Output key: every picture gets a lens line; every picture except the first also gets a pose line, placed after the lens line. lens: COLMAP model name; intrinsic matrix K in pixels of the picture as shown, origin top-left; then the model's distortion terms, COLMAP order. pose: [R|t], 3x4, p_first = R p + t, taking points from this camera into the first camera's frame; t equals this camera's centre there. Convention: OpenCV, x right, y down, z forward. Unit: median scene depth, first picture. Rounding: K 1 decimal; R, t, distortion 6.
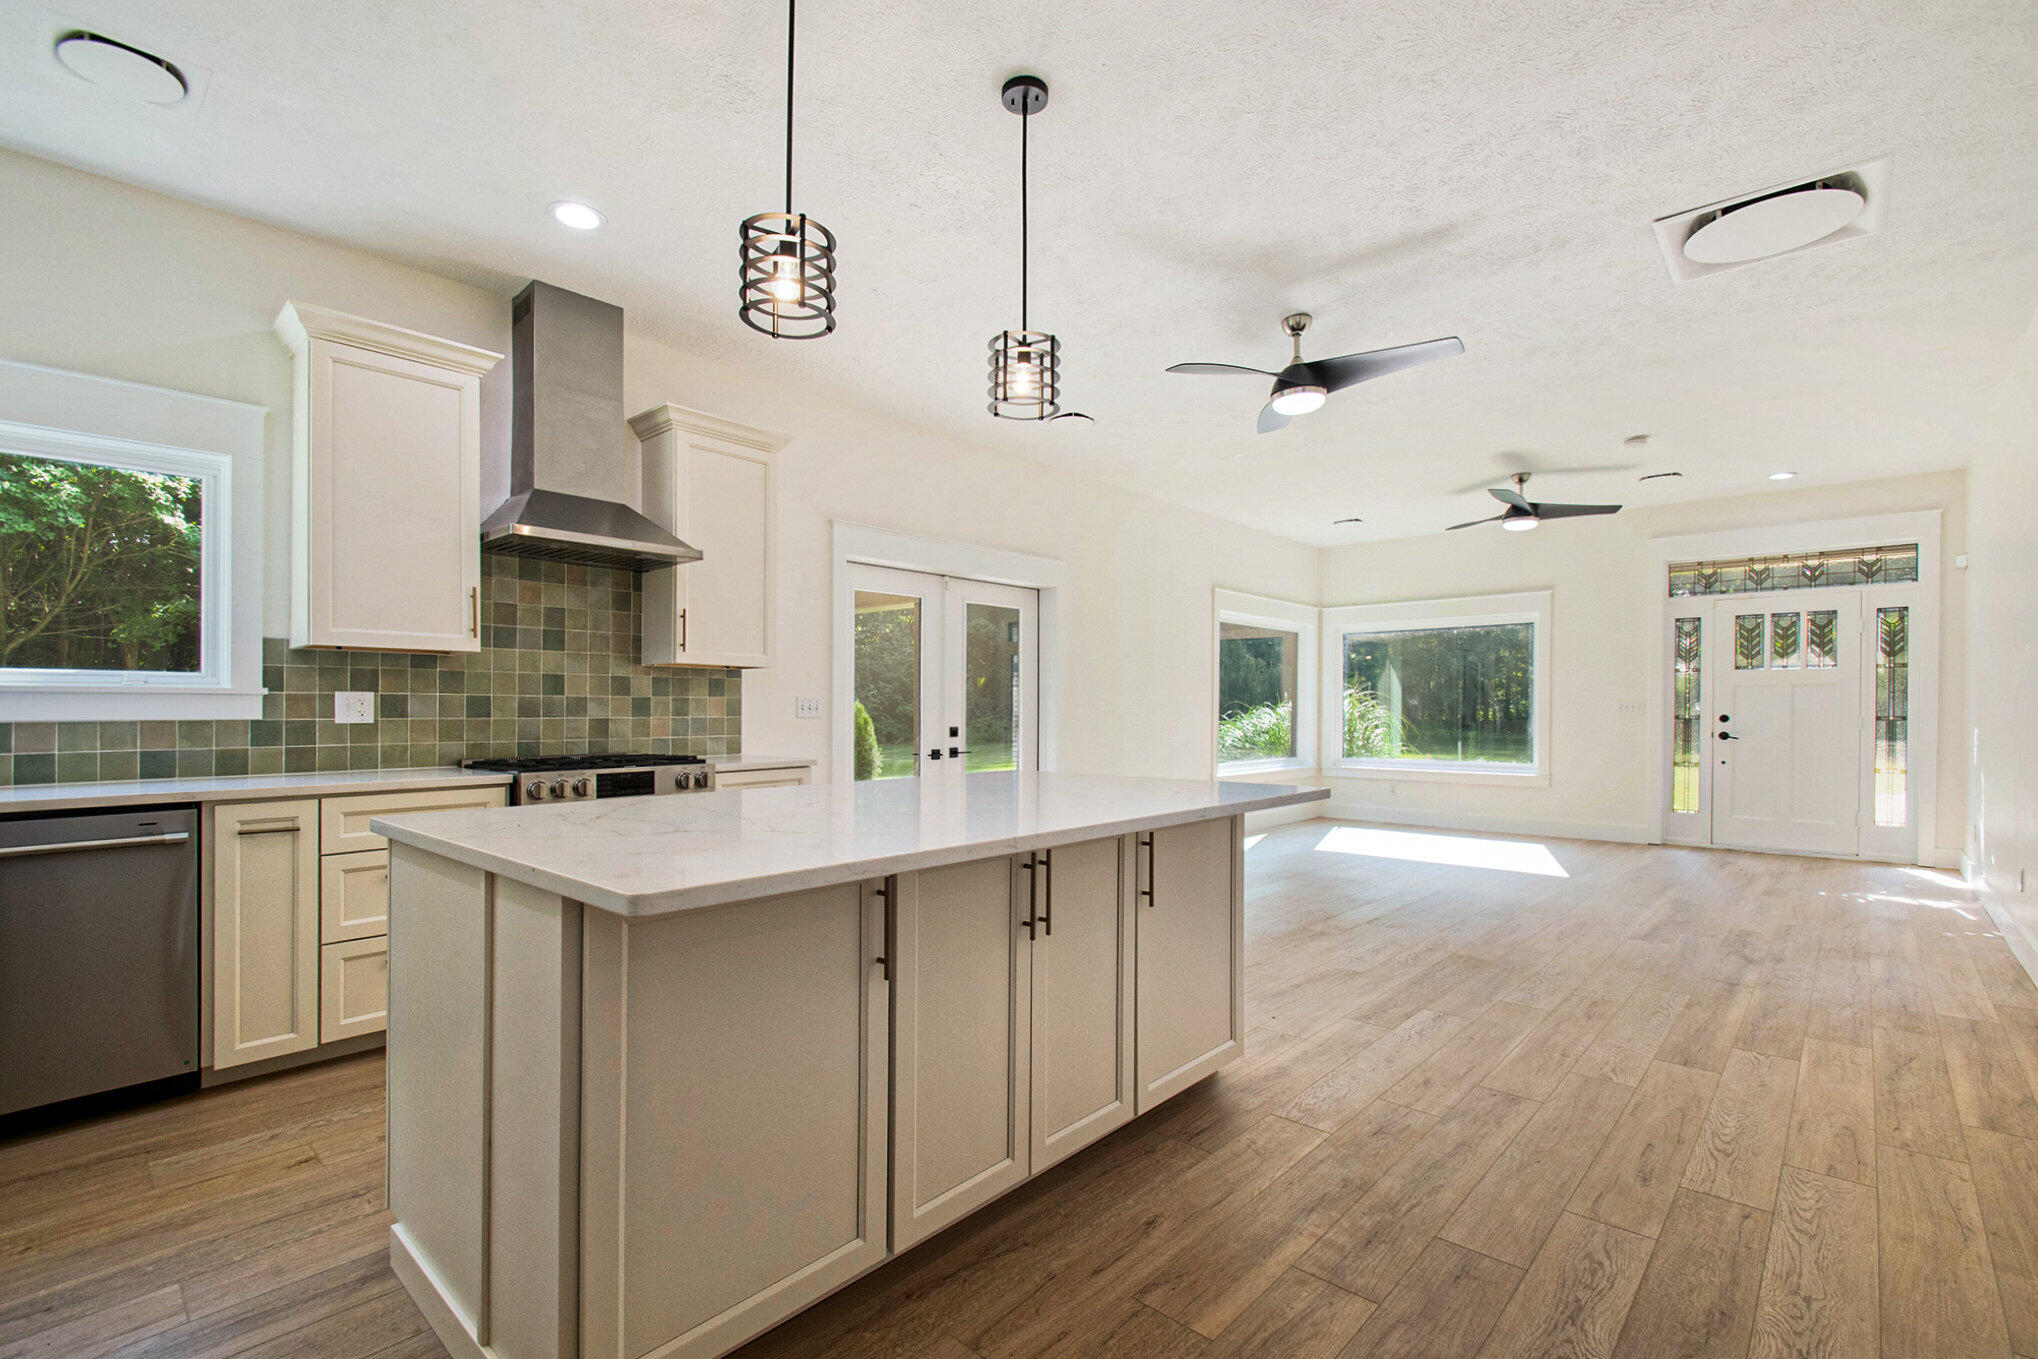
lens RADIAL K [[913.3, 0, 1019.0], [0, 913.3, 679.5], [0, 0, 1]] dist [-0.000270, -0.000766]
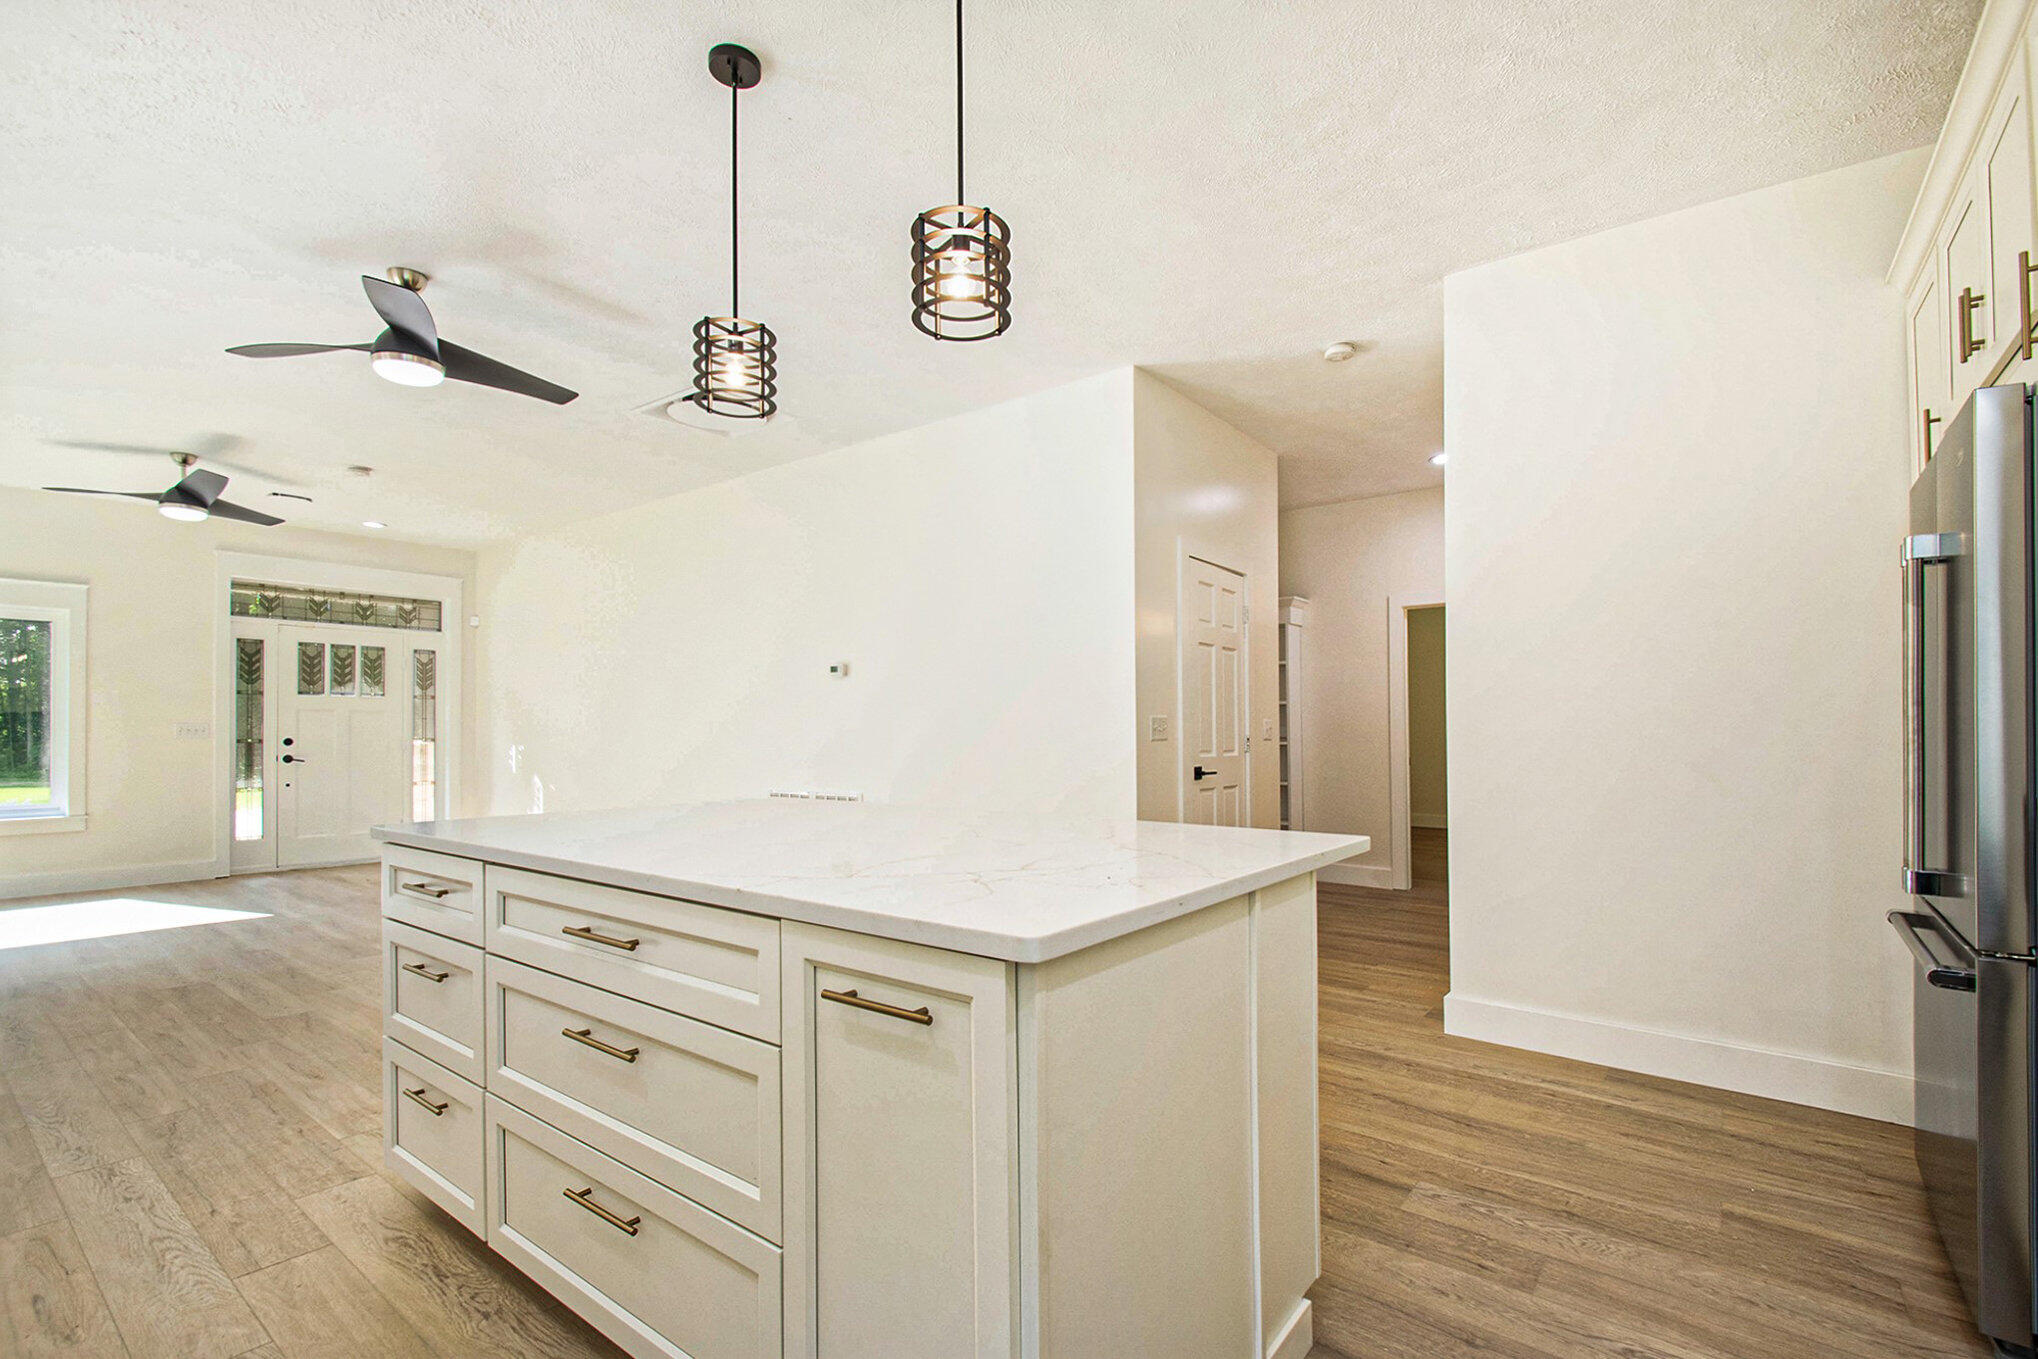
lens RADIAL K [[917.3, 0, 1038.1], [0, 917.3, 733.5], [0, 0, 1]] dist [-0.025138, 0.000055]
pose [[-0.103406, -0.003829, 0.994632, -0.345090], [-0.030257, 0.999542, 0.000703, 0.007652], [-0.994179, -0.030022, -0.103474, 0.298418]]
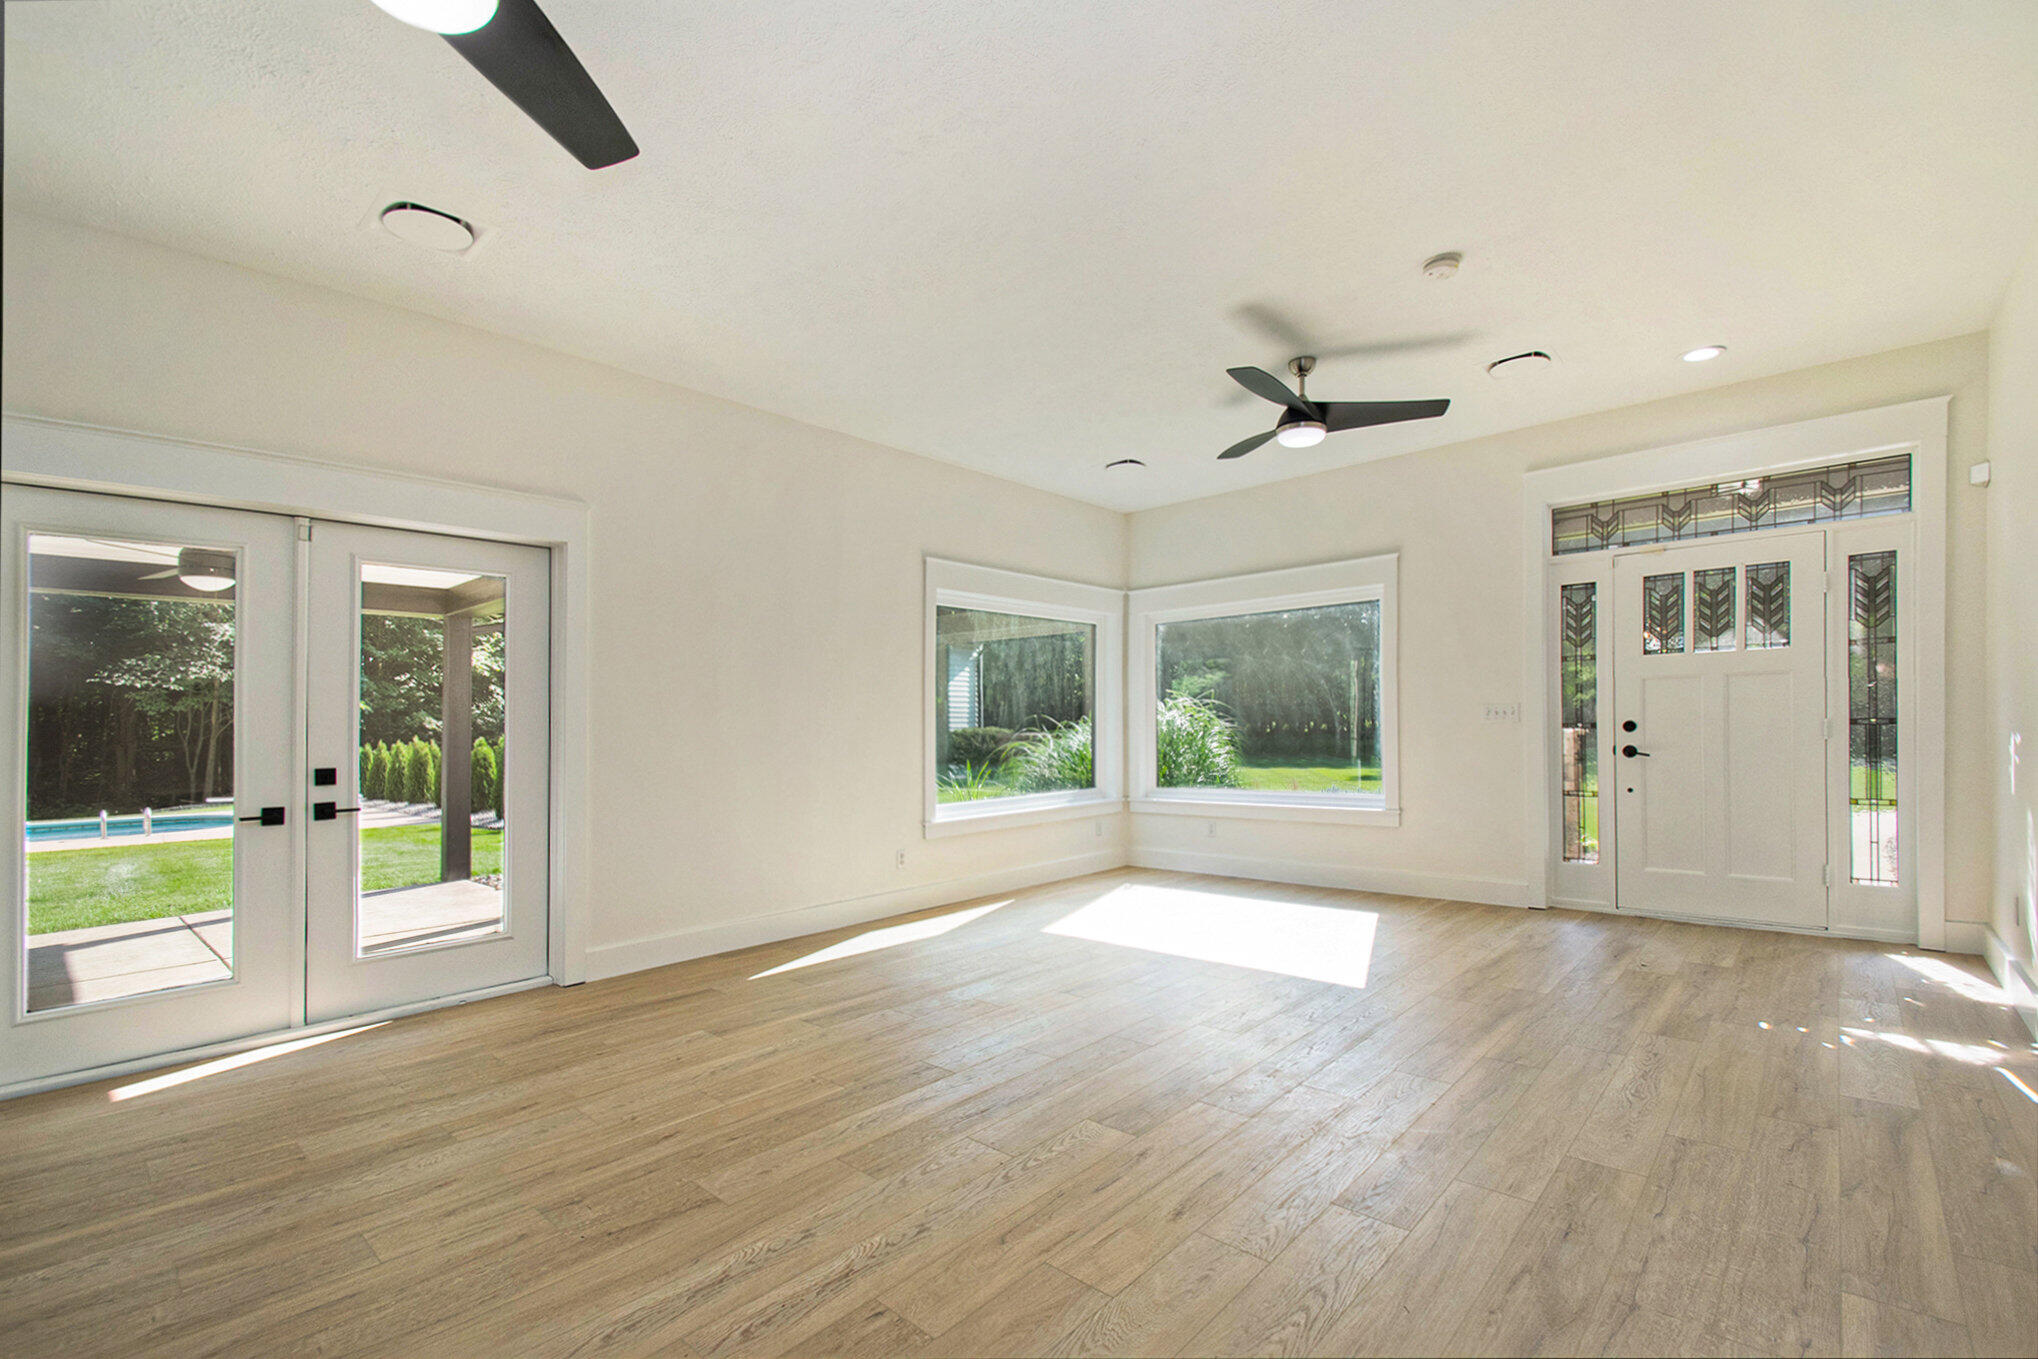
lens RADIAL K [[898.7, 0, 1016.8], [0, 898.7, 702.2], [0, 0, 1]] dist [0.002239, -0.000025]
pose [[0.999761, -0.020210, 0.008363, 0.333995], [0.020178, 0.999789, 0.003819, 0.013641], [-0.008438, -0.003650, 0.999958, 0.356483]]
